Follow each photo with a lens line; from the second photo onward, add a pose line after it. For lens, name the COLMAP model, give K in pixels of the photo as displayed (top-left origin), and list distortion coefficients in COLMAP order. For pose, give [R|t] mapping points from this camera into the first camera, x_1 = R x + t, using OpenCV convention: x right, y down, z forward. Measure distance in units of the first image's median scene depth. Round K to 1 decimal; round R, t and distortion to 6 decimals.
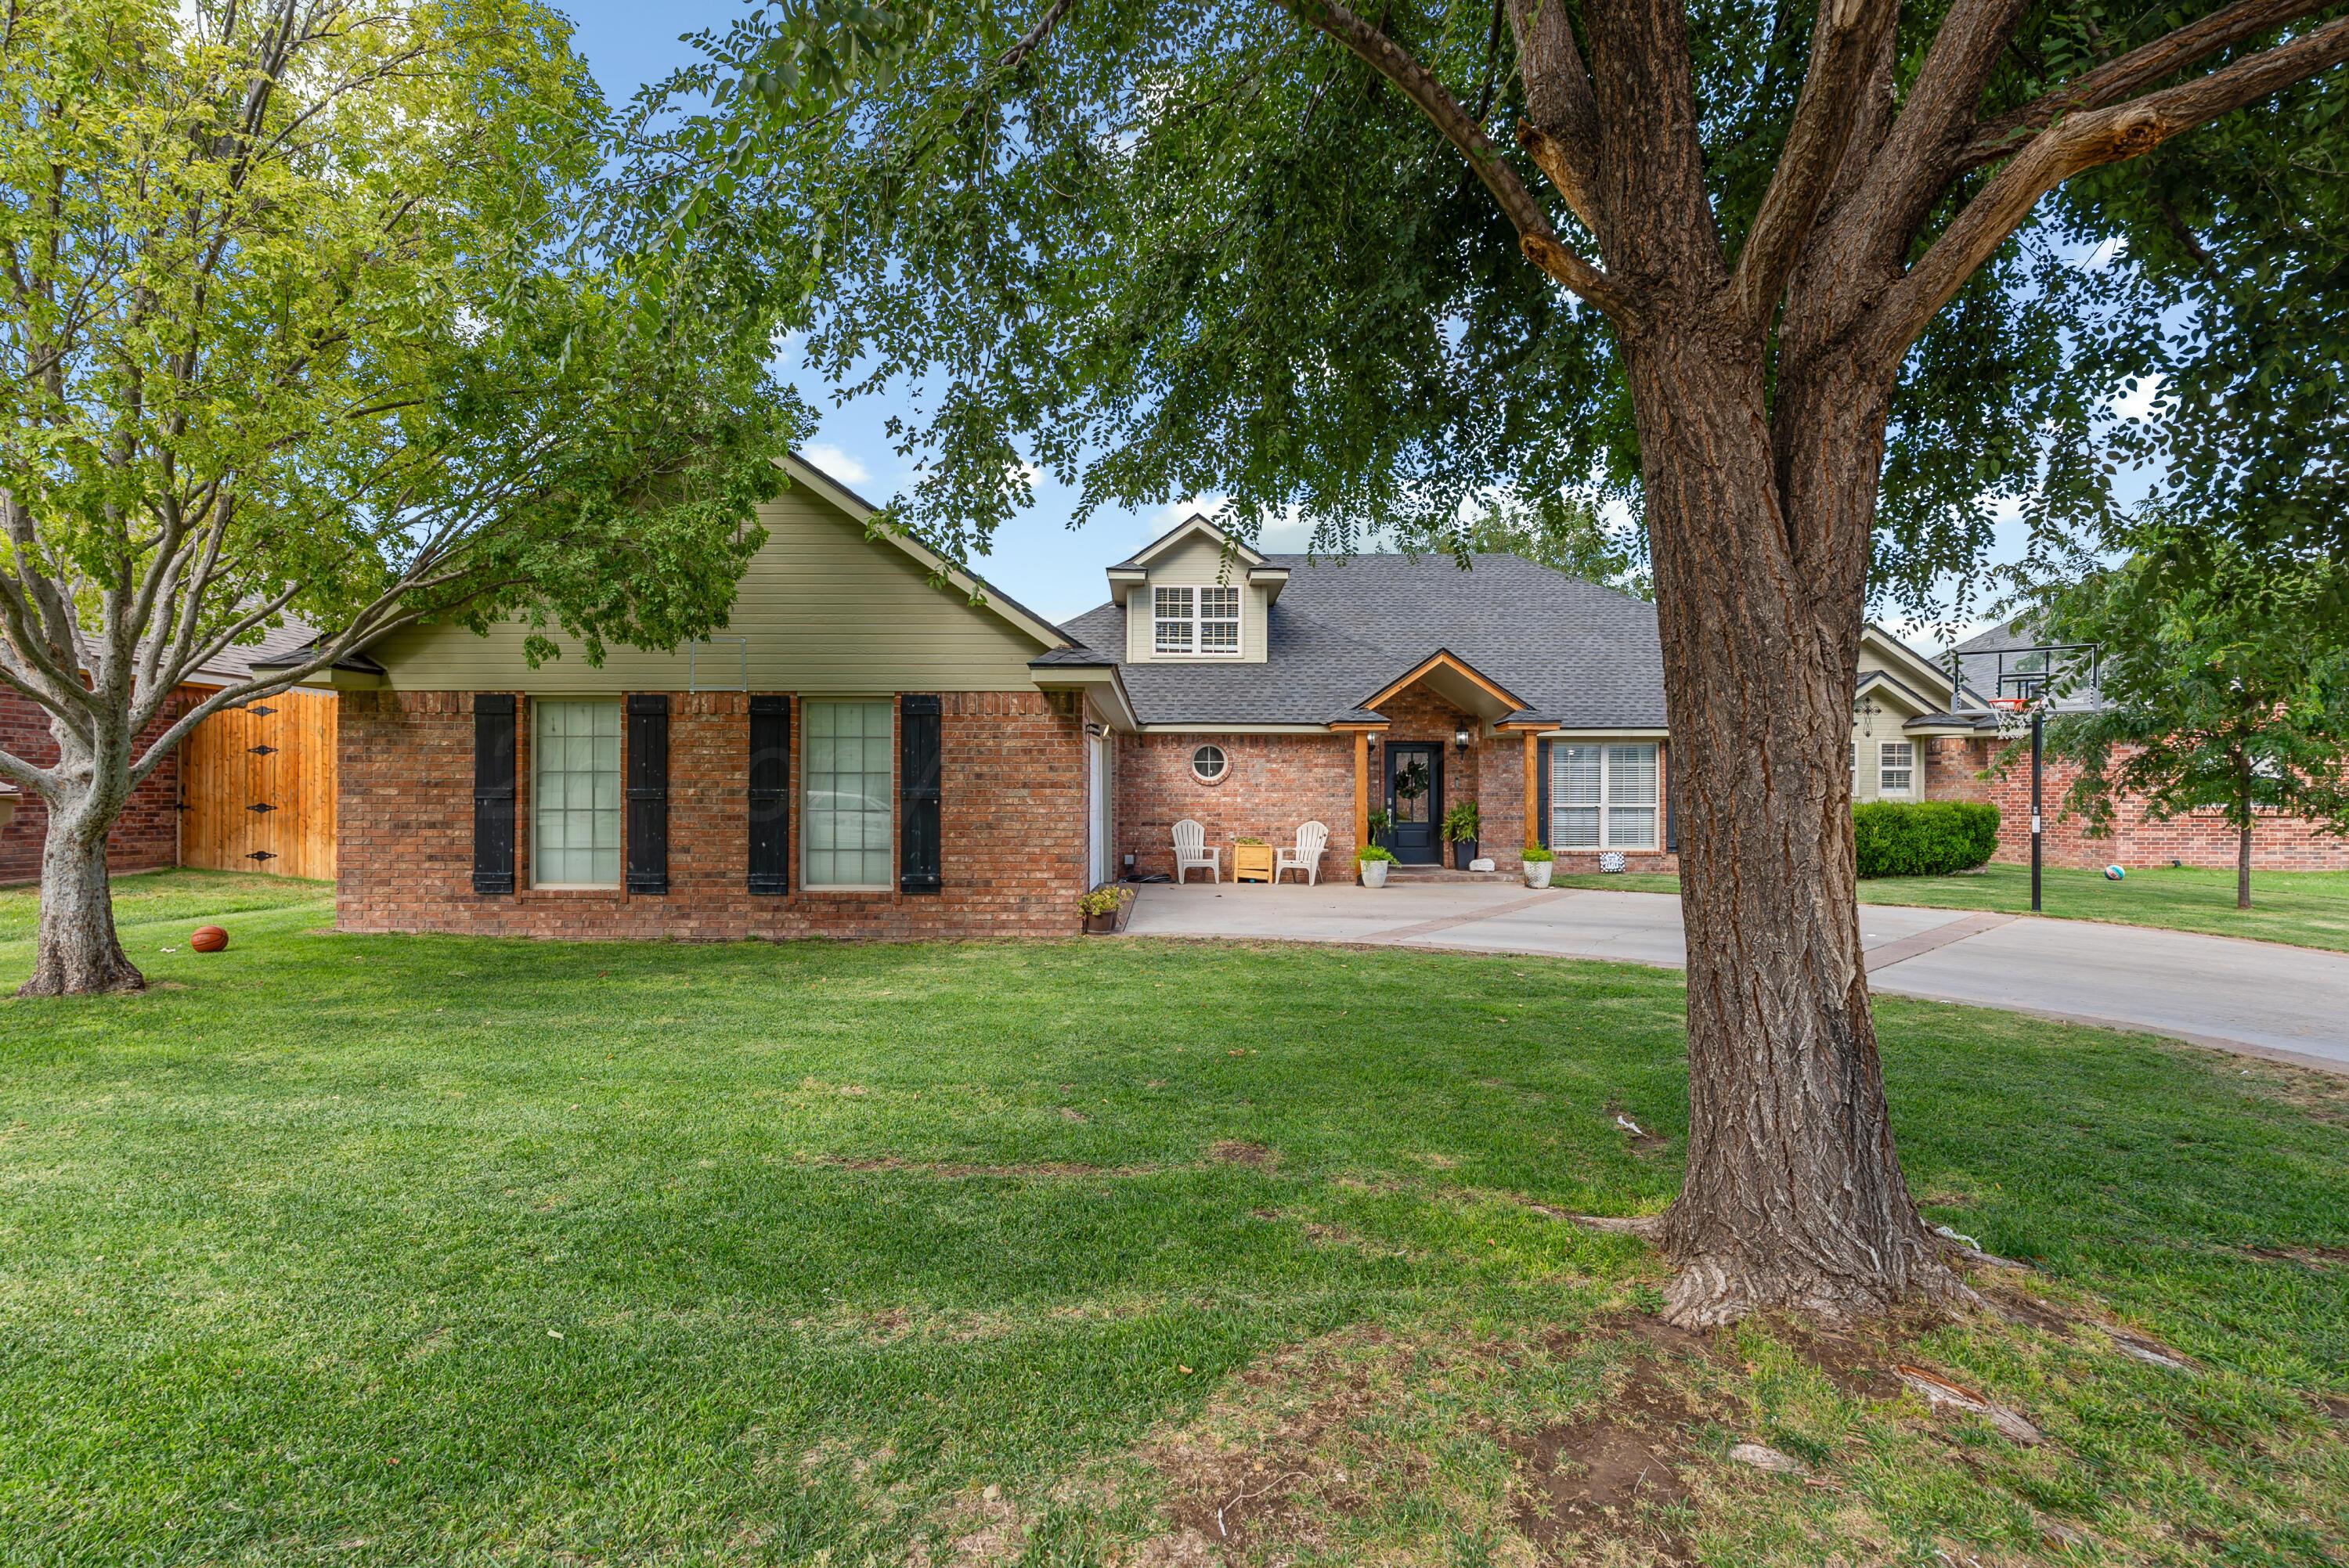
lens RADIAL K [[1166.8, 0, 1174.5], [0, 1166.8, 784.0], [0, 0, 1]] dist [-0.000837, -0.000265]
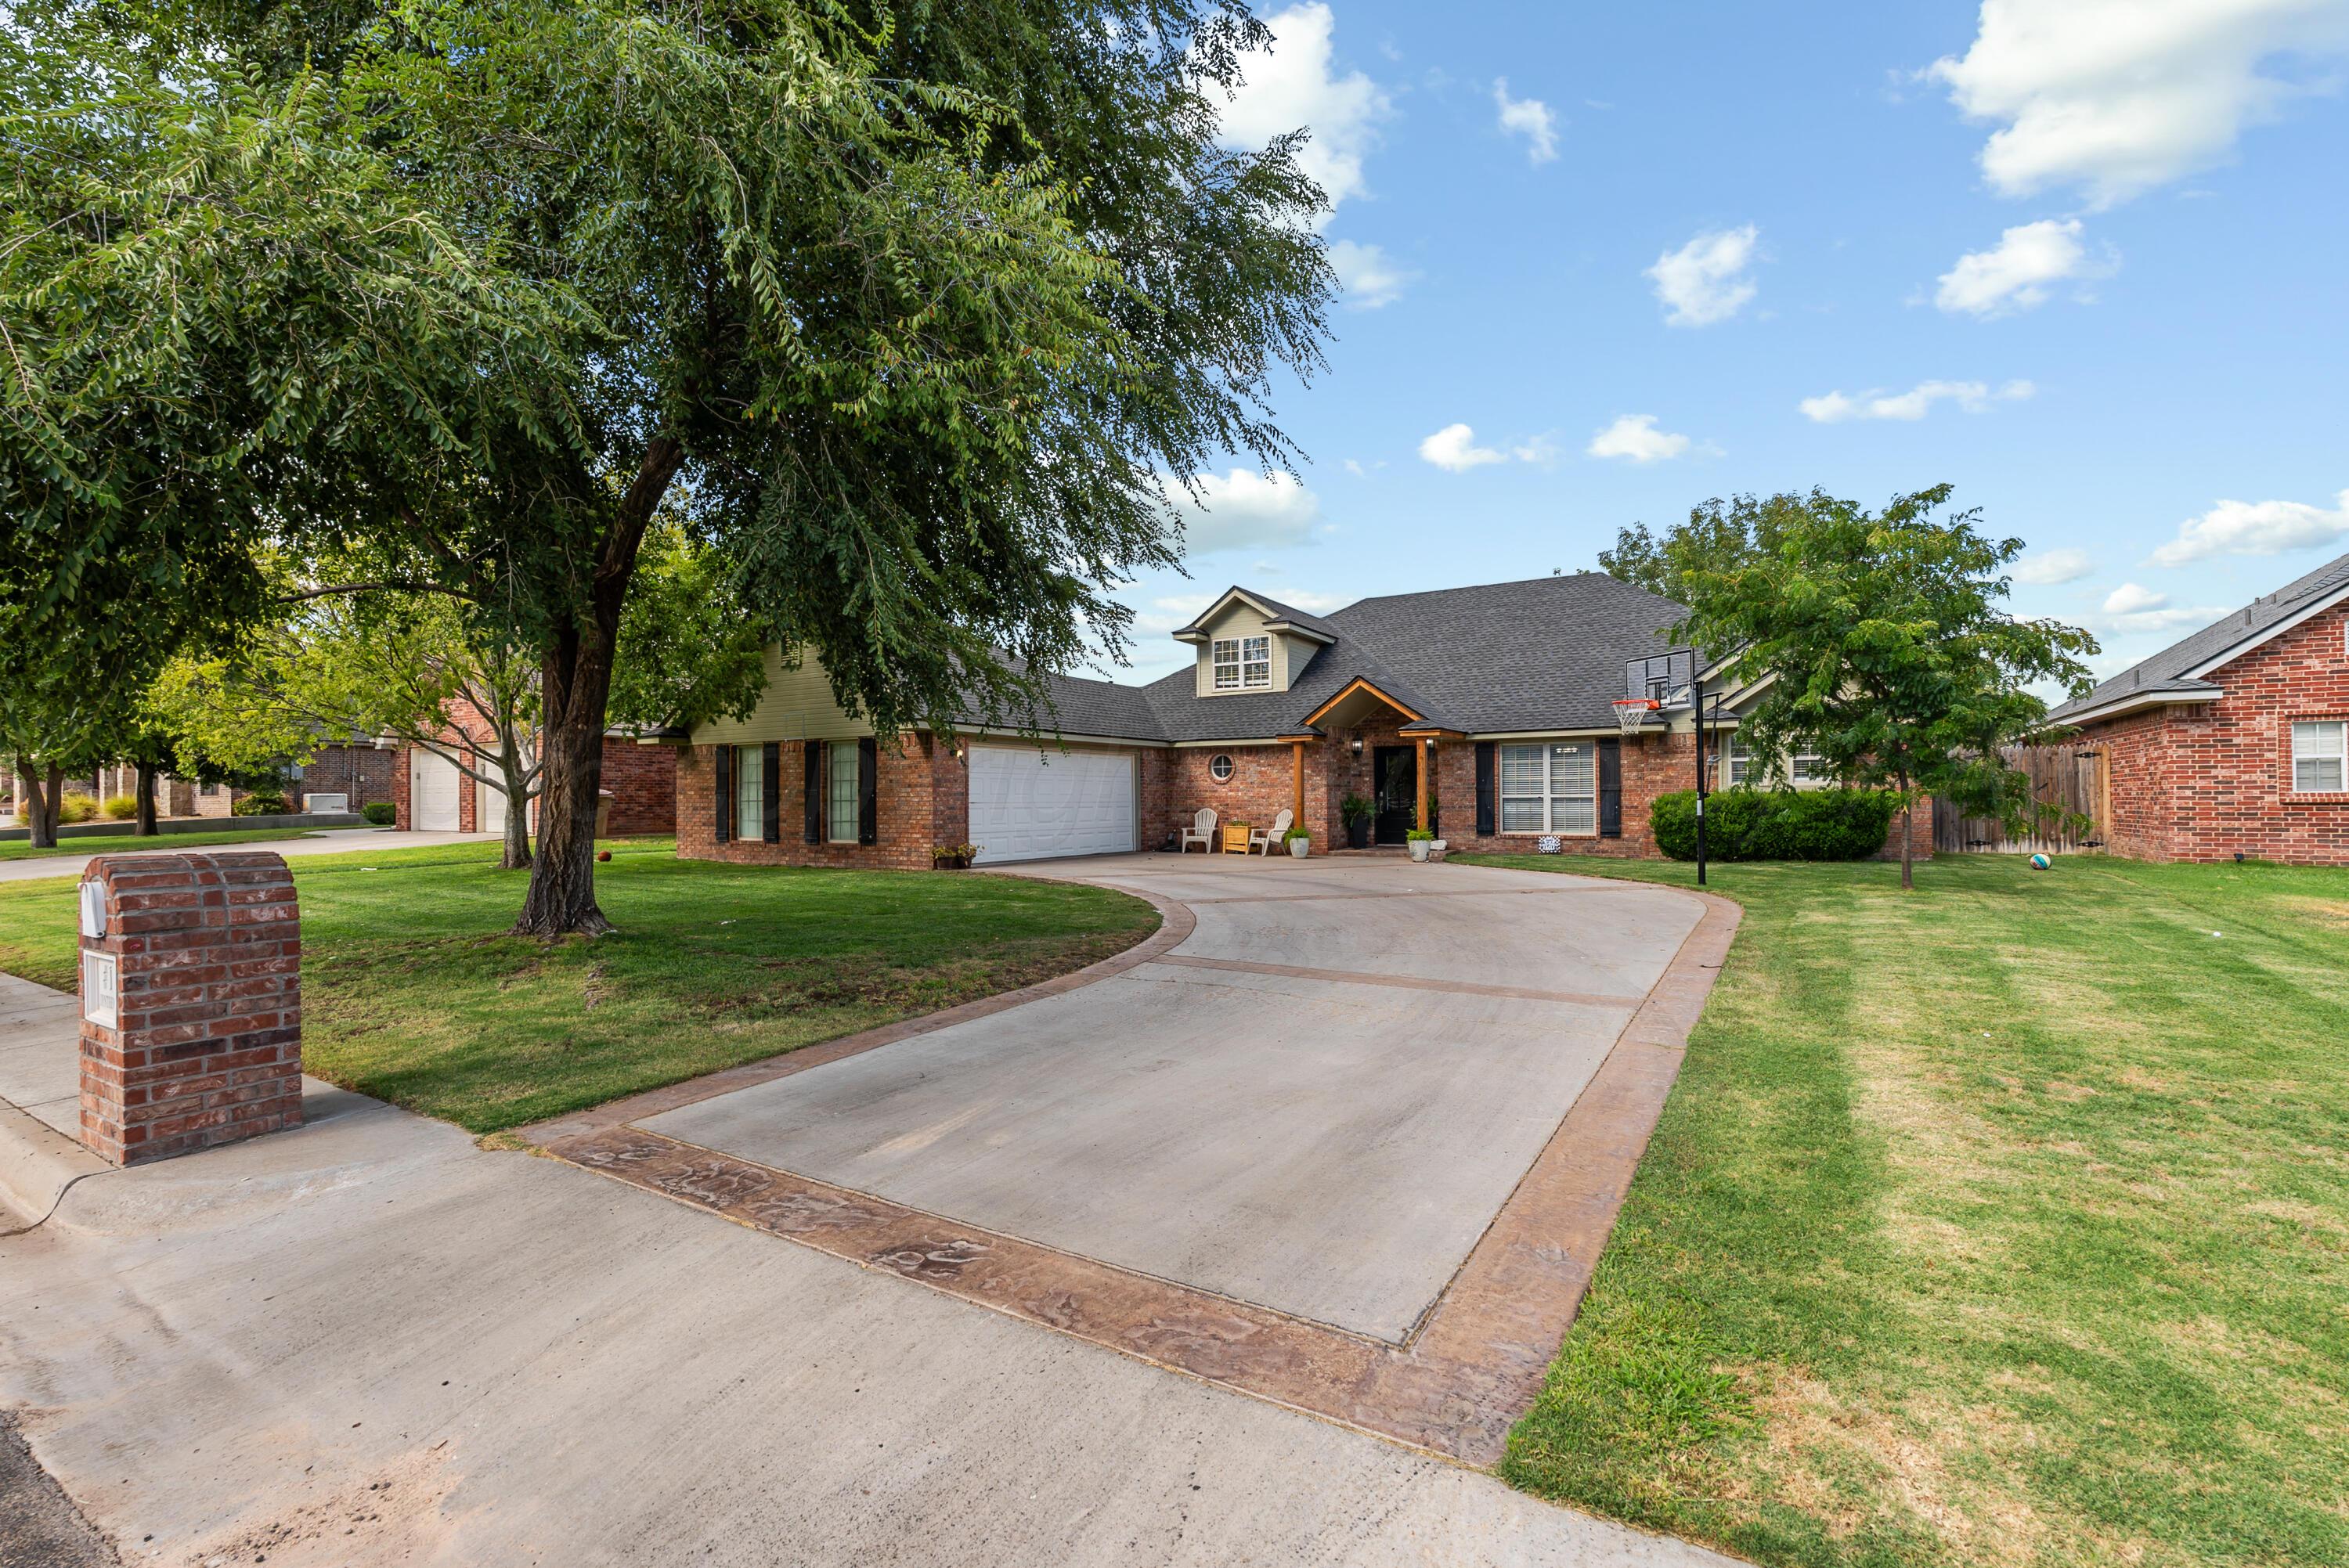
lens RADIAL K [[1054.4, 0, 1174.5], [0, 1054.4, 784.0], [0, 0, 1]] dist [-0.001083, 0.000395]
pose [[0.844243, -0.014404, -0.535767, 0.655212], [0.013340, 0.999894, -0.005862, 0.008051], [0.535795, -0.002199, 0.844345, -0.091547]]
